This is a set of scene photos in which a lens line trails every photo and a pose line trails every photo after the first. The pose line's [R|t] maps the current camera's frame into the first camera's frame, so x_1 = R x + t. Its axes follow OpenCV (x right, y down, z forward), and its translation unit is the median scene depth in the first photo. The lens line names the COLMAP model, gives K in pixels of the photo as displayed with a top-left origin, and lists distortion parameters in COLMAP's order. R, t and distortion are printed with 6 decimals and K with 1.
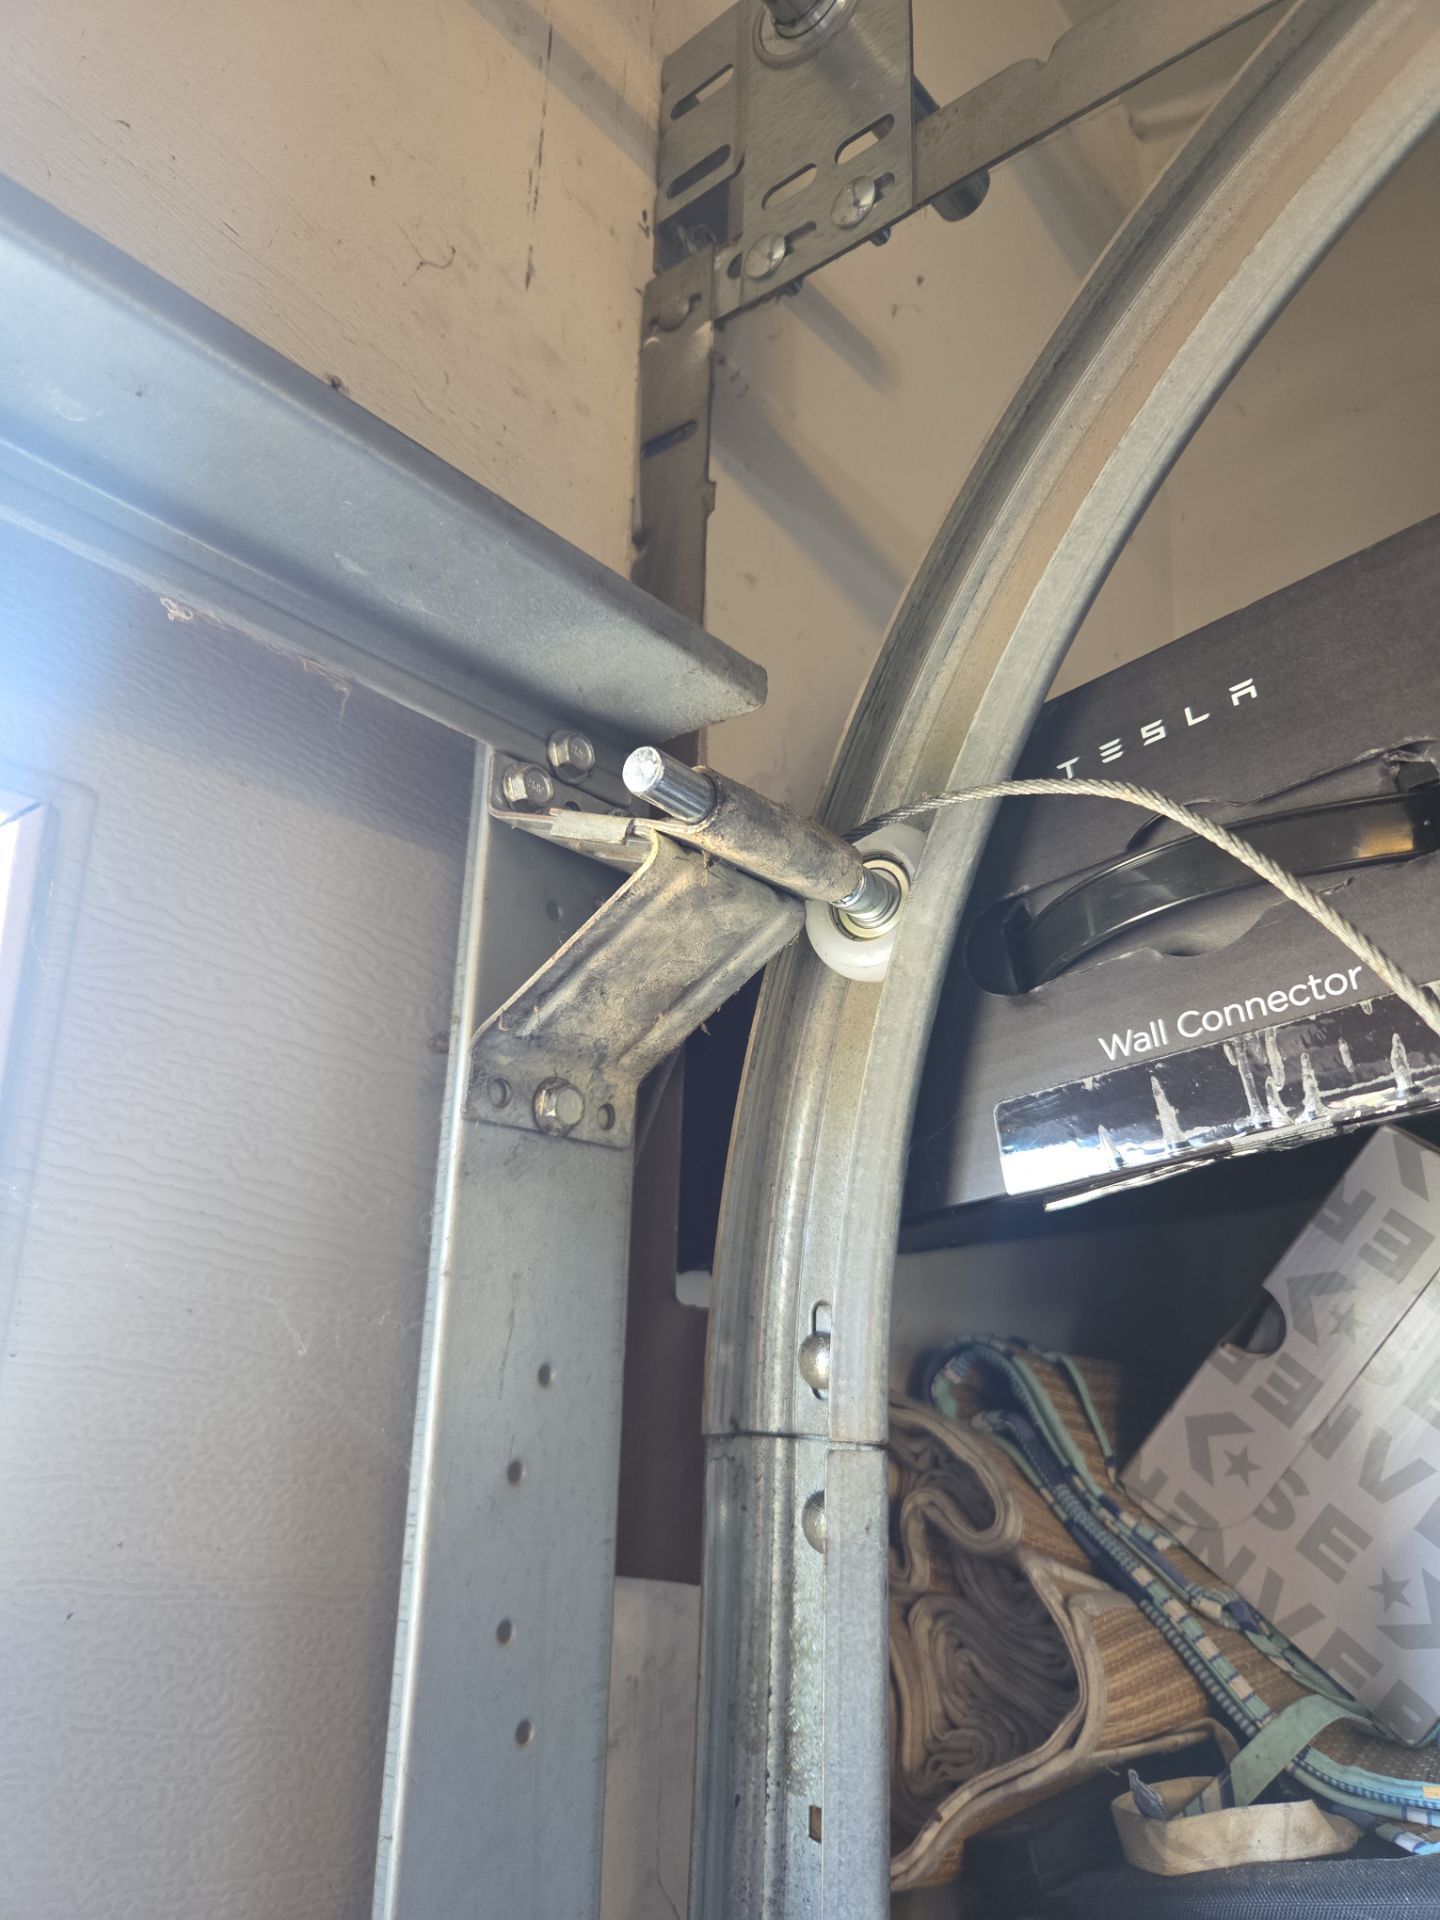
lens RADIAL K [[1364.3, 0, 720.0], [0, 1364.3, 960.0], [0, 0, 1]] dist [0.056896, -0.031662]
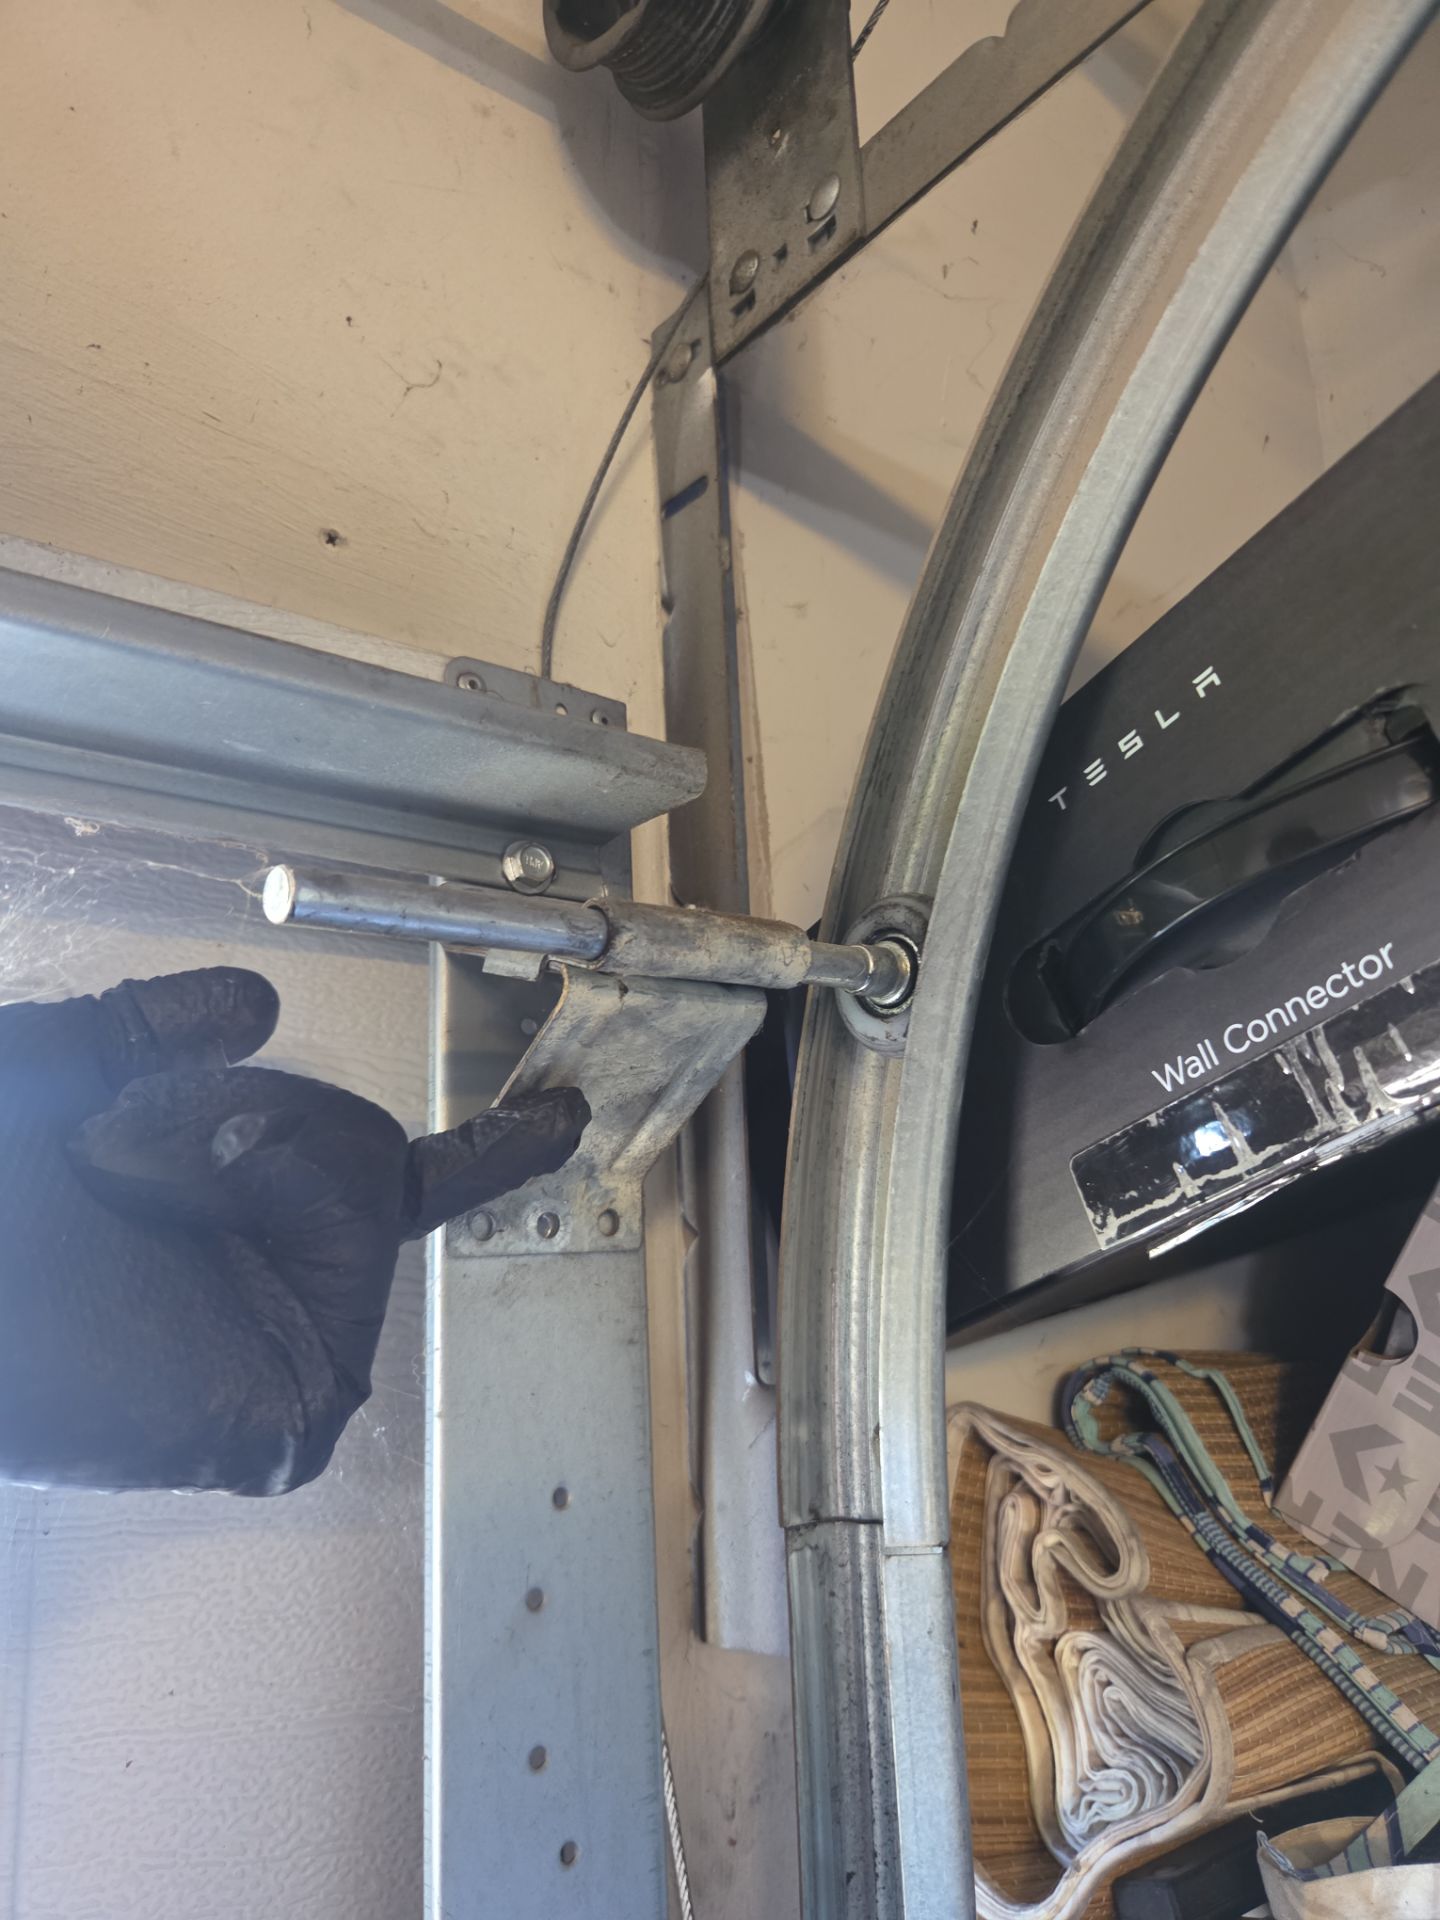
lens RADIAL K [[1364.3, 0, 720.0], [0, 1364.3, 960.0], [0, 0, 1]] dist [0.056896, -0.031662]
pose [[0.974583, -0.116739, -0.191208, 0.182111], [0.128962, 0.990246, 0.052740, -0.129807], [0.183186, -0.076058, 0.980132, 0.014512]]
